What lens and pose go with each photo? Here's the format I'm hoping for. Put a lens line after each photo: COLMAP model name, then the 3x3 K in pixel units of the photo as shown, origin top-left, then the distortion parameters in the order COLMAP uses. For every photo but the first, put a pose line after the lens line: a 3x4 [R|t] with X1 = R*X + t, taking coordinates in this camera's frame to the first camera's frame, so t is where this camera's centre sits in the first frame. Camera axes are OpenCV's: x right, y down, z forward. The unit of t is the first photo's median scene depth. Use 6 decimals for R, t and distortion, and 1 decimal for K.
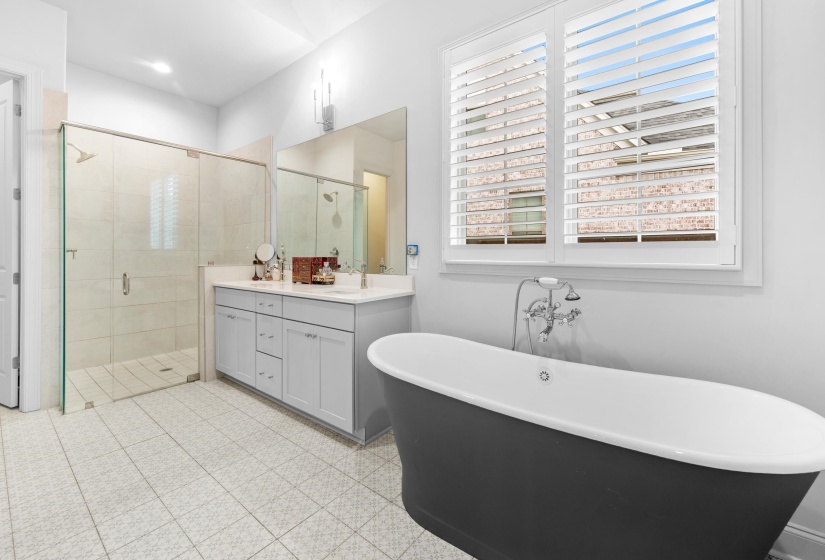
lens RADIAL K [[340.6, 0, 411.4], [0, 340.6, 253.4], [0, 0, 1]] dist [0.001721, 0.000083]
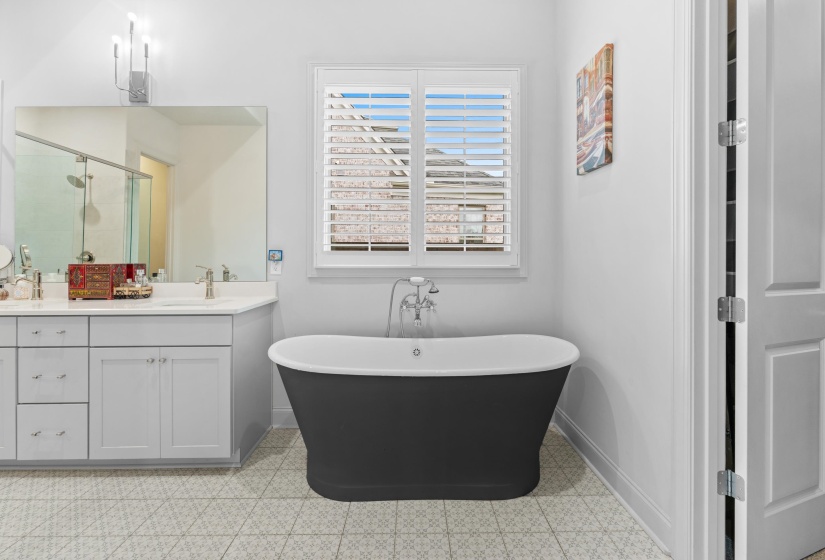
lens RADIAL K [[334.8, 0, 413.7], [0, 334.8, 259.9], [0, 0, 1]] dist [-0.002667, -0.000364]
pose [[0.777572, -0.001459, 0.628792, -0.292000], [-0.000022, 0.999997, 0.002347, 0.000807], [-0.628794, -0.001839, 0.777570, 0.002027]]
